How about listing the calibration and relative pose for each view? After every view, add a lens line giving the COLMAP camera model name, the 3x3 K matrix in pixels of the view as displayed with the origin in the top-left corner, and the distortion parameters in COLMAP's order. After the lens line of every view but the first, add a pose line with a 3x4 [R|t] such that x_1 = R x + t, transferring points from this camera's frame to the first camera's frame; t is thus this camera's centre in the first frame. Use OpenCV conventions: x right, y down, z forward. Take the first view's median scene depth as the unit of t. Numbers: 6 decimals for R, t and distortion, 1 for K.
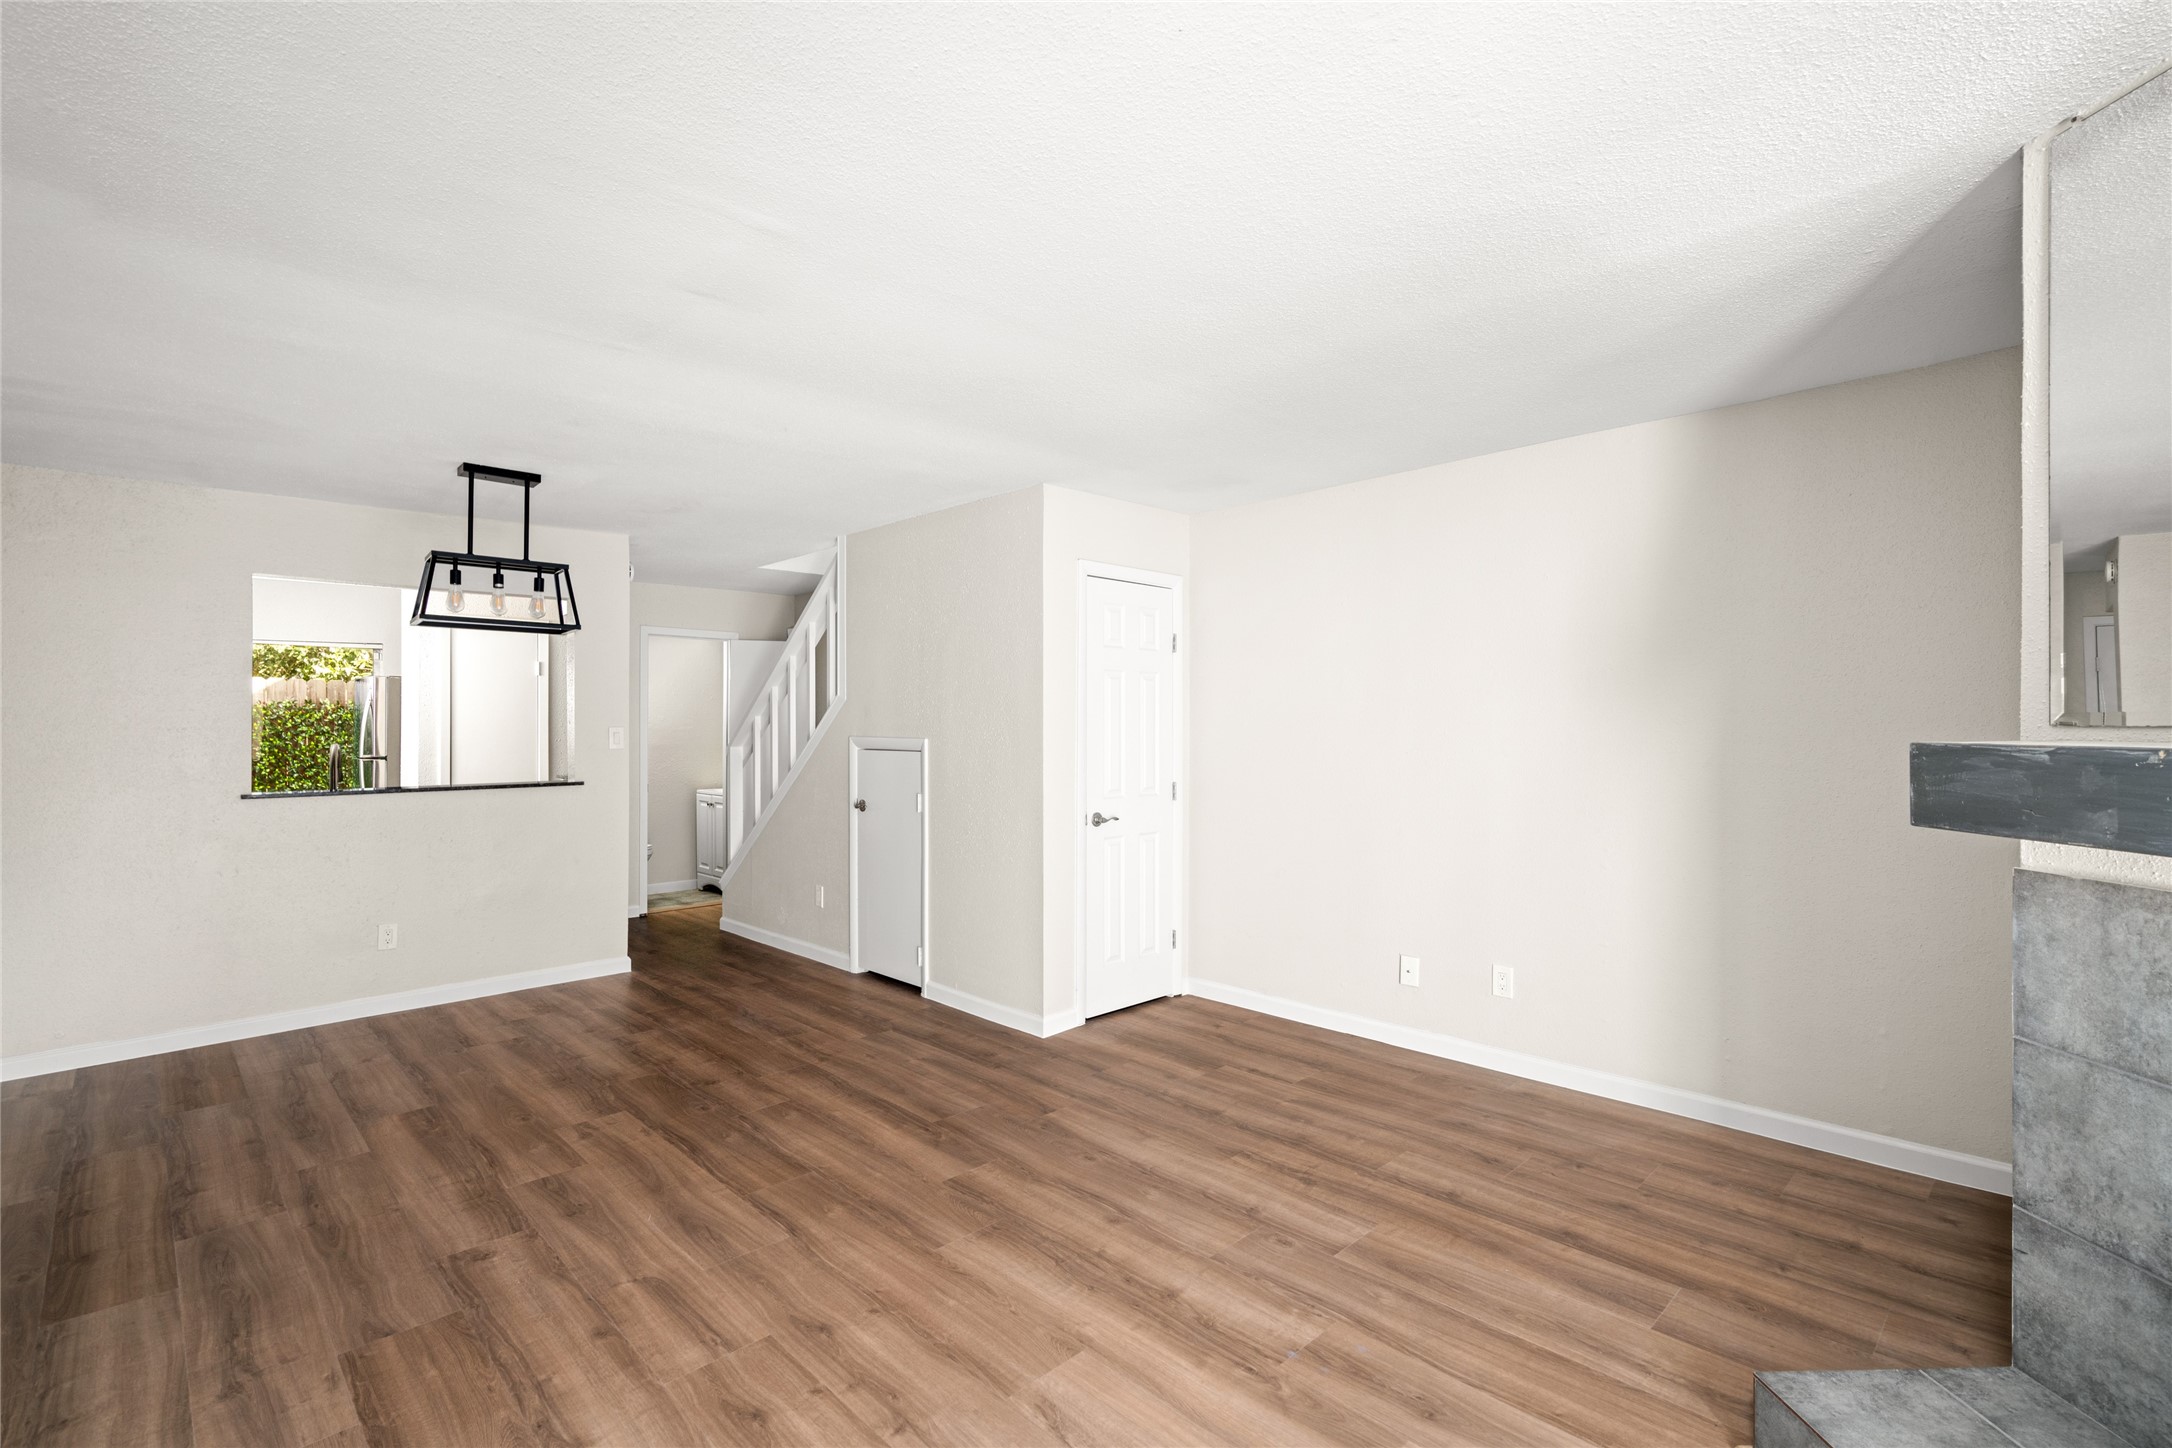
lens RADIAL K [[1004.7, 0, 1065.9], [0, 1004.7, 722.6], [0, 0, 1]] dist [-0.004262, -0.000118]
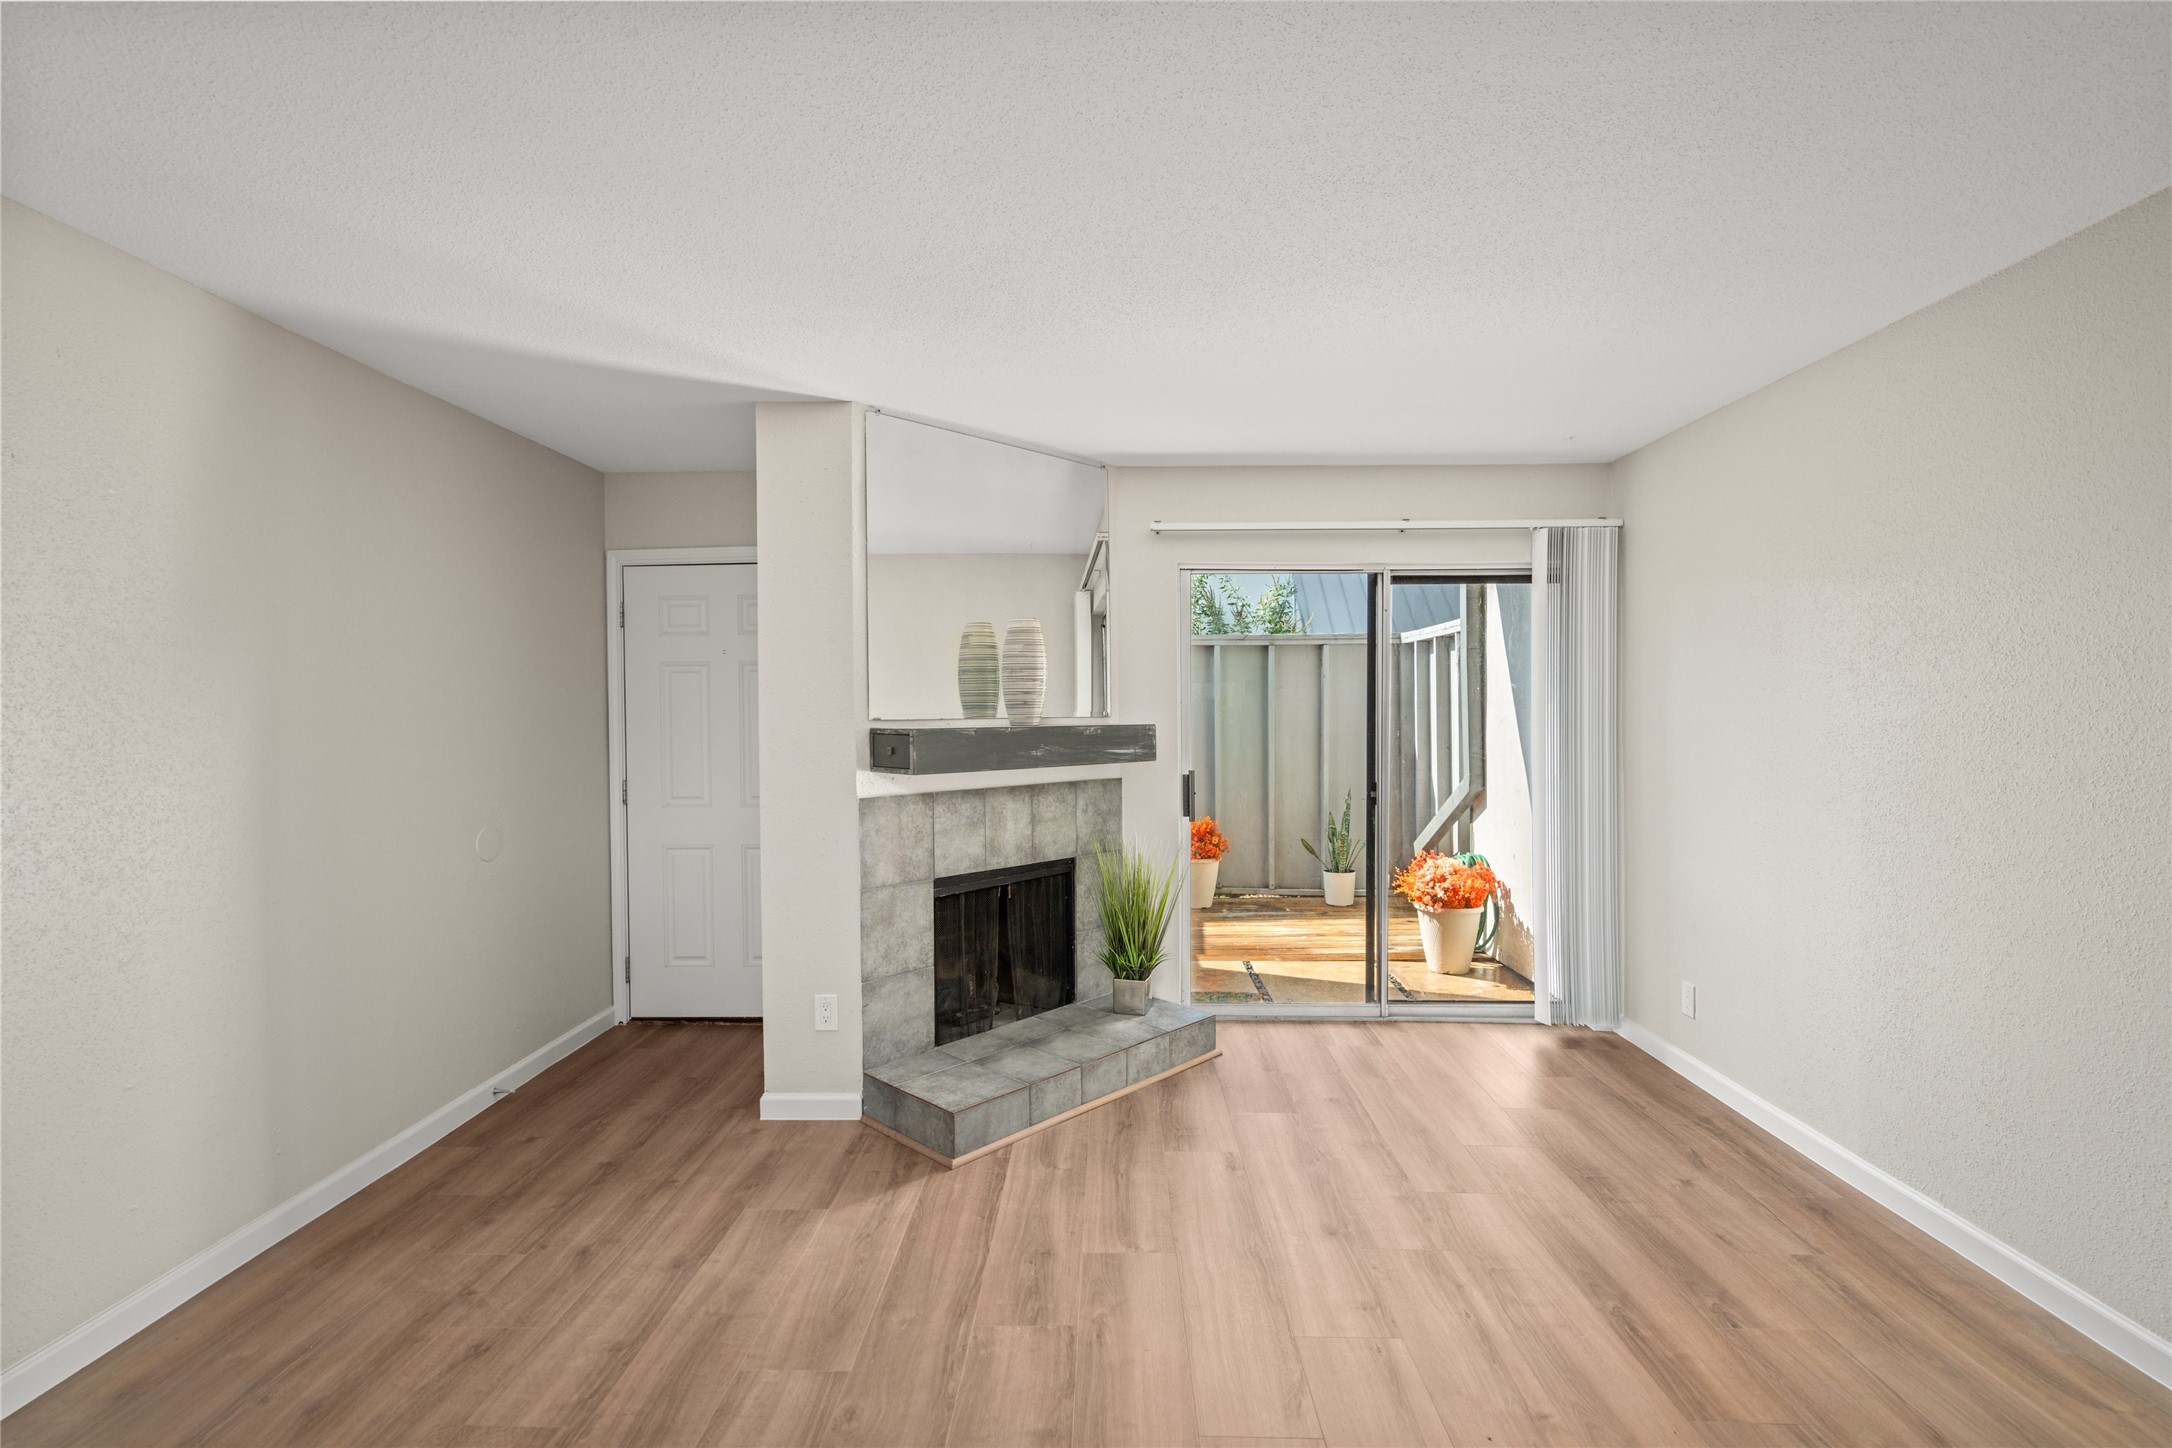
lens RADIAL K [[993.4, 0, 1086.0], [0, 993.4, 724.0], [0, 0, 1]] dist [-0.001524, 0.000140]
pose [[-0.714569, 0.002046, 0.699562, -0.391061], [0.010887, 0.999907, 0.008196, -0.000731], [-0.699481, 0.013472, -0.714525, 1.280939]]
